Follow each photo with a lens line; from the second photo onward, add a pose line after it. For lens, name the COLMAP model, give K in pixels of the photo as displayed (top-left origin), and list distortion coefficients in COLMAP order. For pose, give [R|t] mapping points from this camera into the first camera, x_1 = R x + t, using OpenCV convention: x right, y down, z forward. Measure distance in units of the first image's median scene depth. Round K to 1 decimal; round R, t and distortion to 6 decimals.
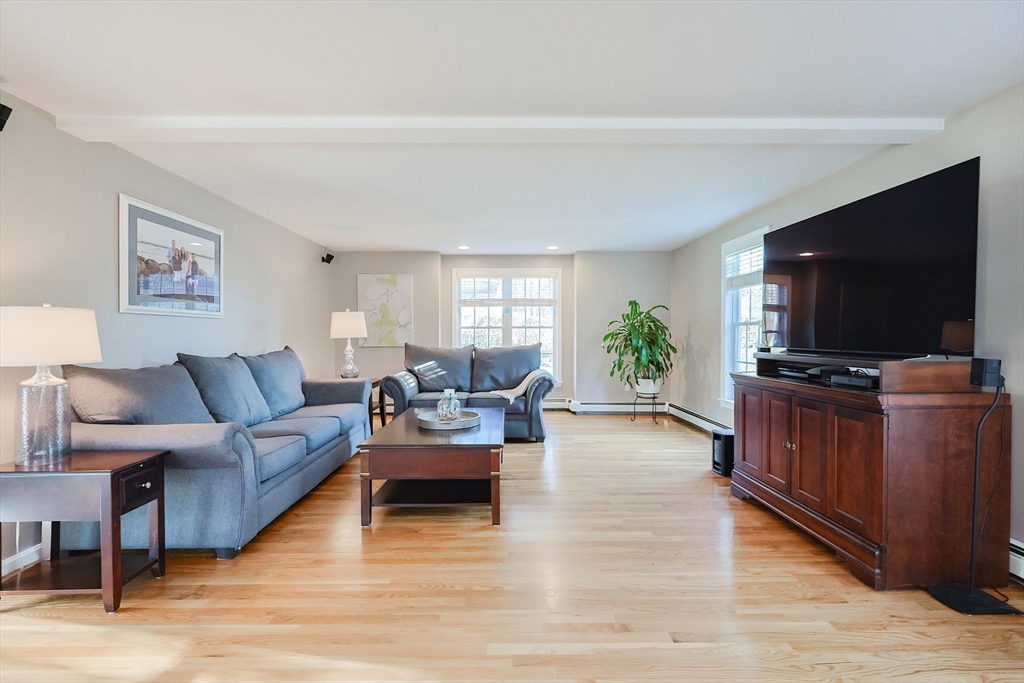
lens RADIAL K [[446.2, 0, 508.9], [0, 446.2, 340.9], [0, 0, 1]] dist [-0.002383, 0.000506]
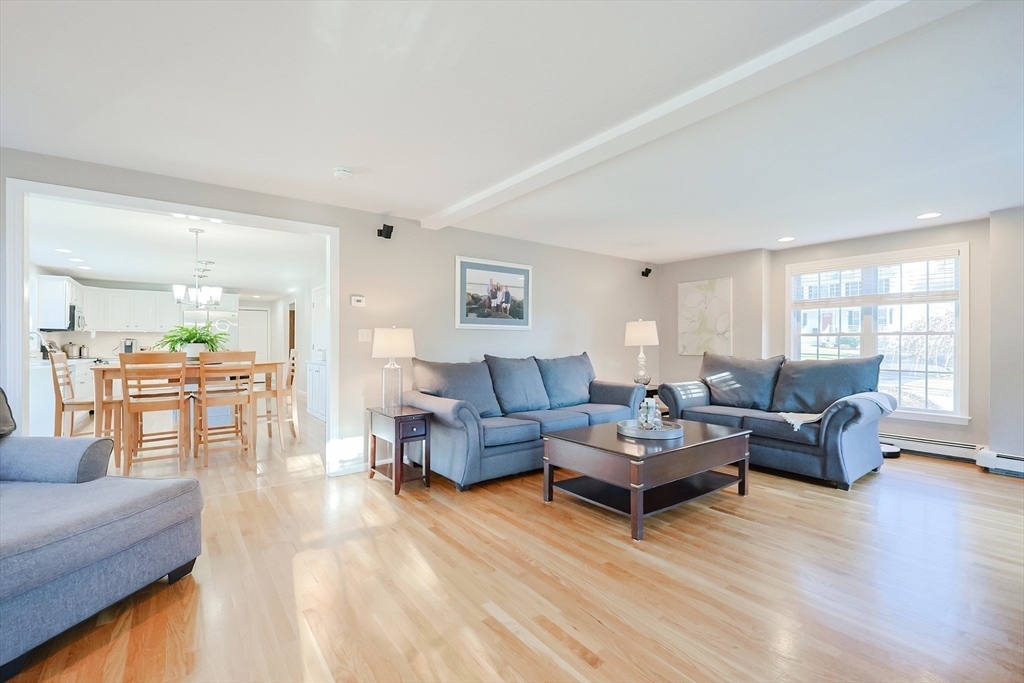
lens RADIAL K [[446.2, 0, 507.9], [0, 446.2, 343.5], [0, 0, 1]] dist [-0.002383, 0.000506]
pose [[0.593687, 0.005685, -0.804676, 0.445062], [-0.014870, 0.999882, -0.003908, -0.004402], [0.804559, 0.014286, 0.593701, 0.148006]]
